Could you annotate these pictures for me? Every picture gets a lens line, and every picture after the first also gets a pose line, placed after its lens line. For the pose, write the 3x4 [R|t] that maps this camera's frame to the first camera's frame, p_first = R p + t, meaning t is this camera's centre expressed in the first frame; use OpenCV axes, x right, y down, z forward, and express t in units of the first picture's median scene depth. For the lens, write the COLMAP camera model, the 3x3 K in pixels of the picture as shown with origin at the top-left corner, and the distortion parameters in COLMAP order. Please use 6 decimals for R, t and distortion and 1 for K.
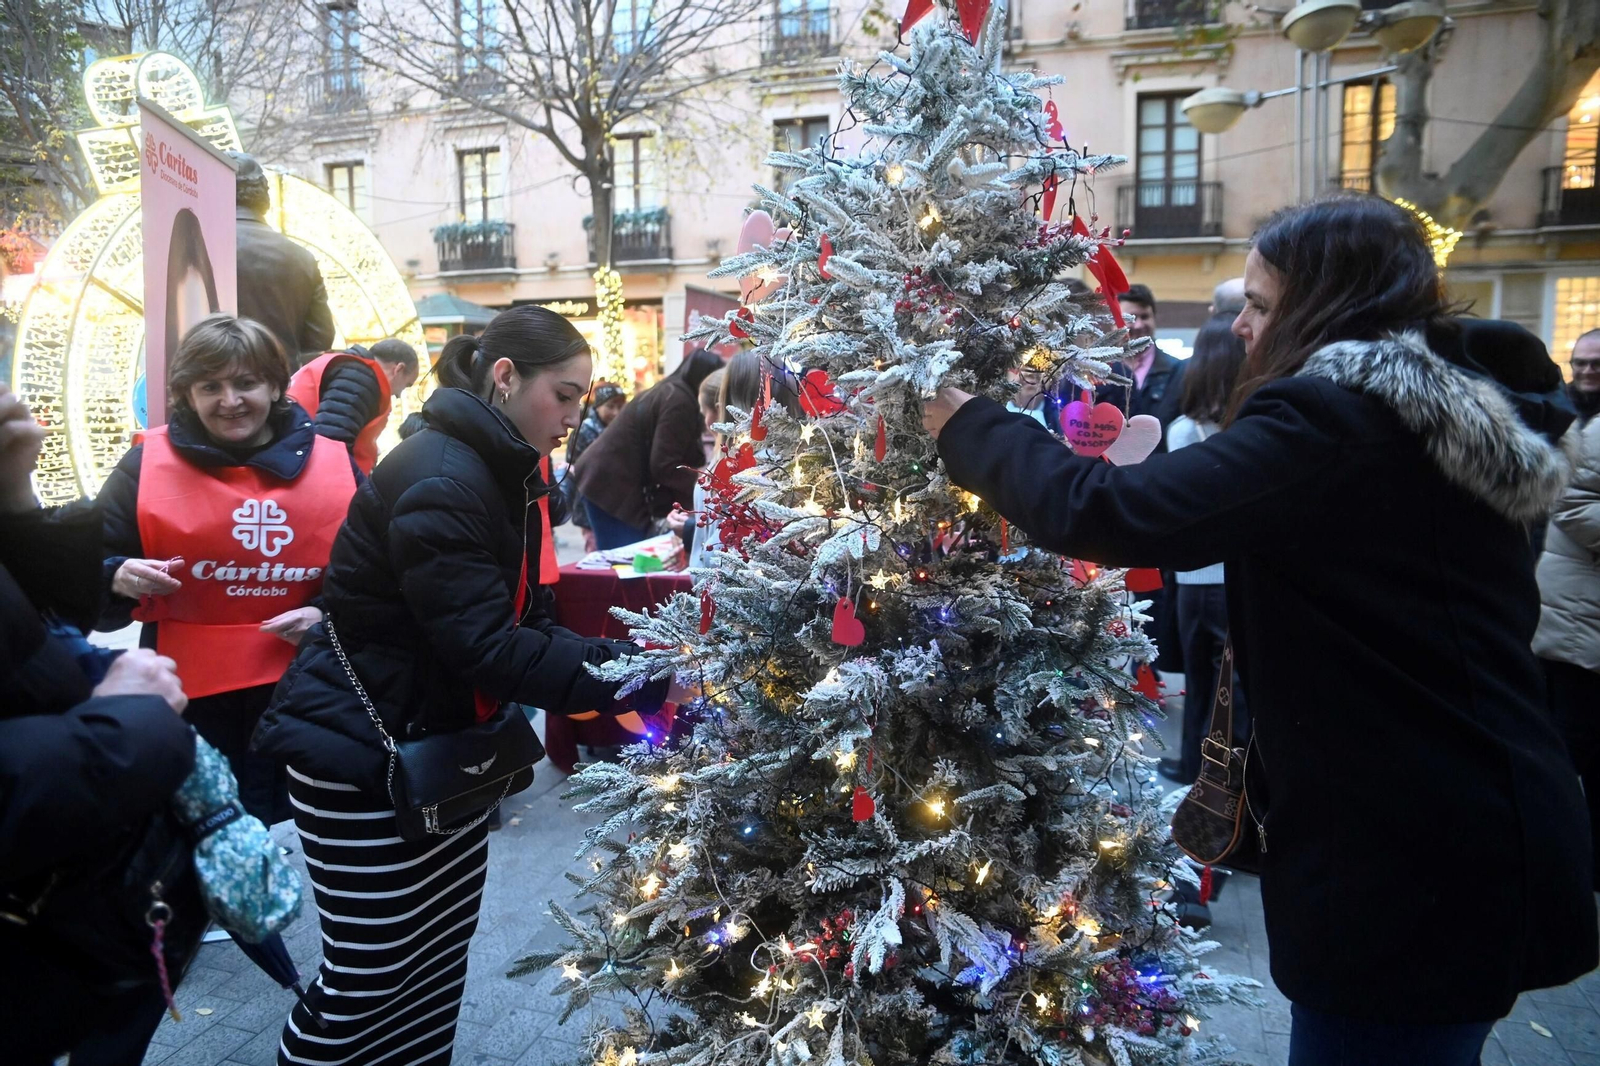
lens RADIAL K [[1085.0, 0, 806.8], [0, 1085.0, 528.6], [0, 0, 1]] dist [-0.108008, 0.078102]
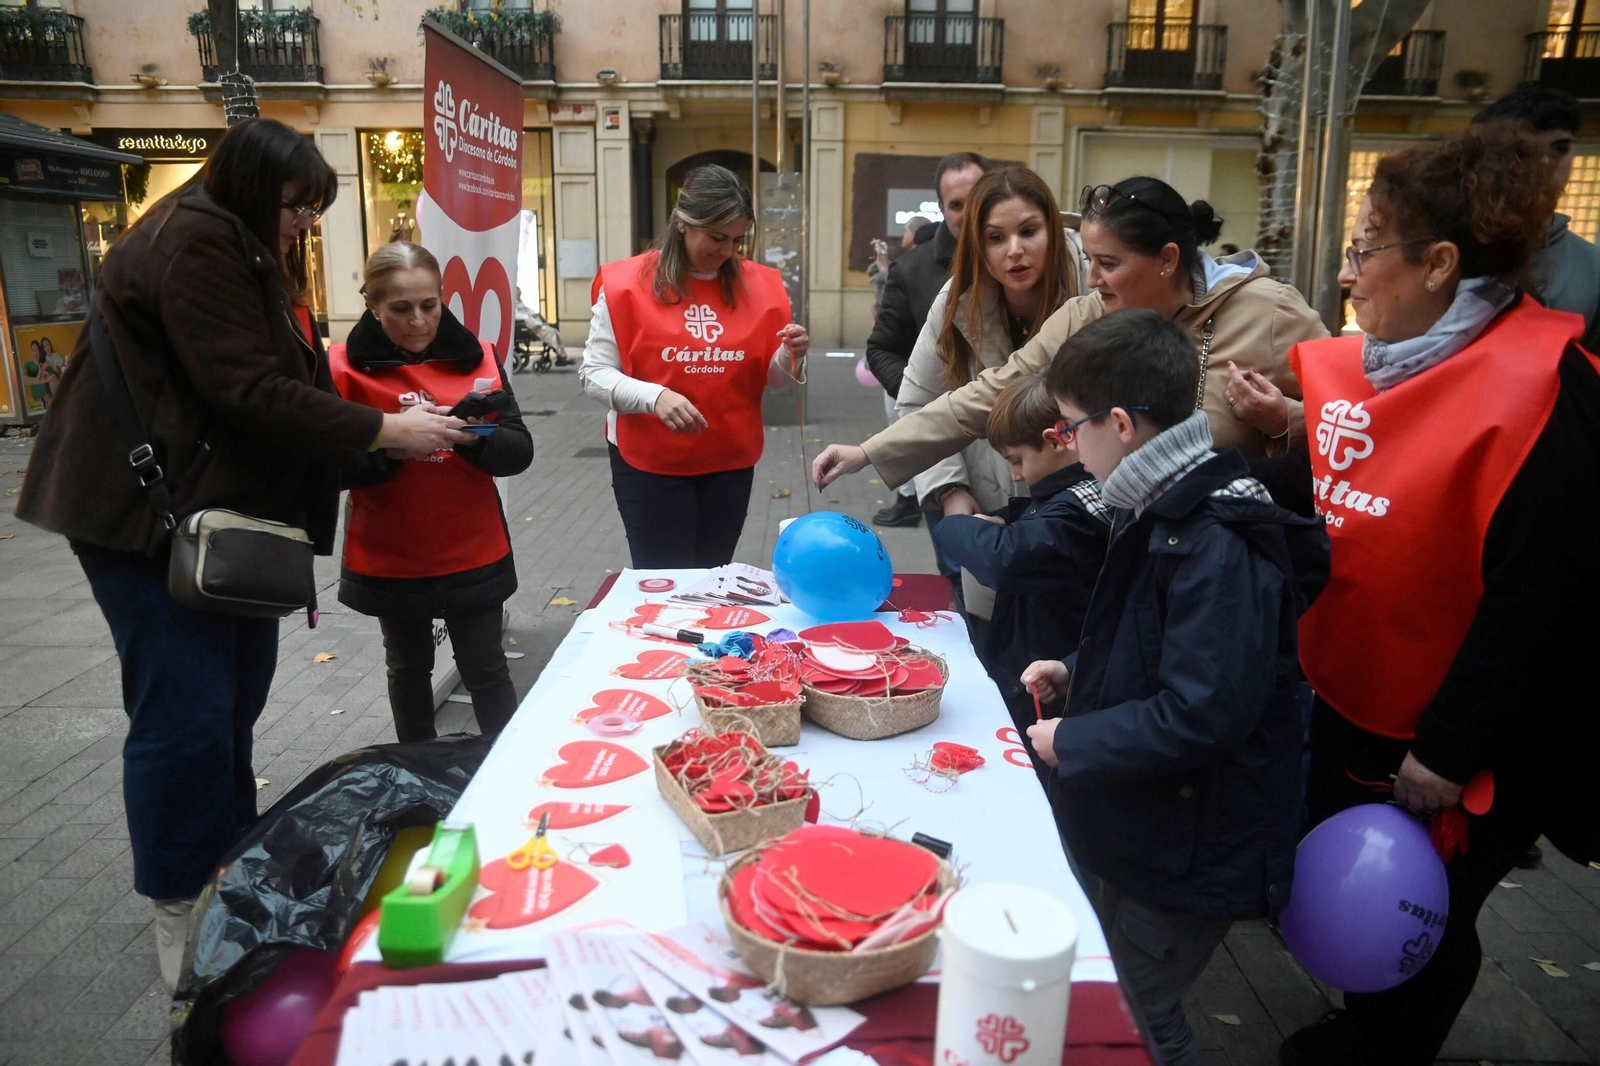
lens RADIAL K [[1085.0, 0, 817.2], [0, 1085.0, 513.1], [0, 0, 1]] dist [-0.108008, 0.078102]
pose [[0.955219, -0.052998, 0.291115, -0.027058], [0.020858, 0.993442, 0.112418, -0.025678], [-0.295164, -0.101312, 0.950060, 0.175429]]
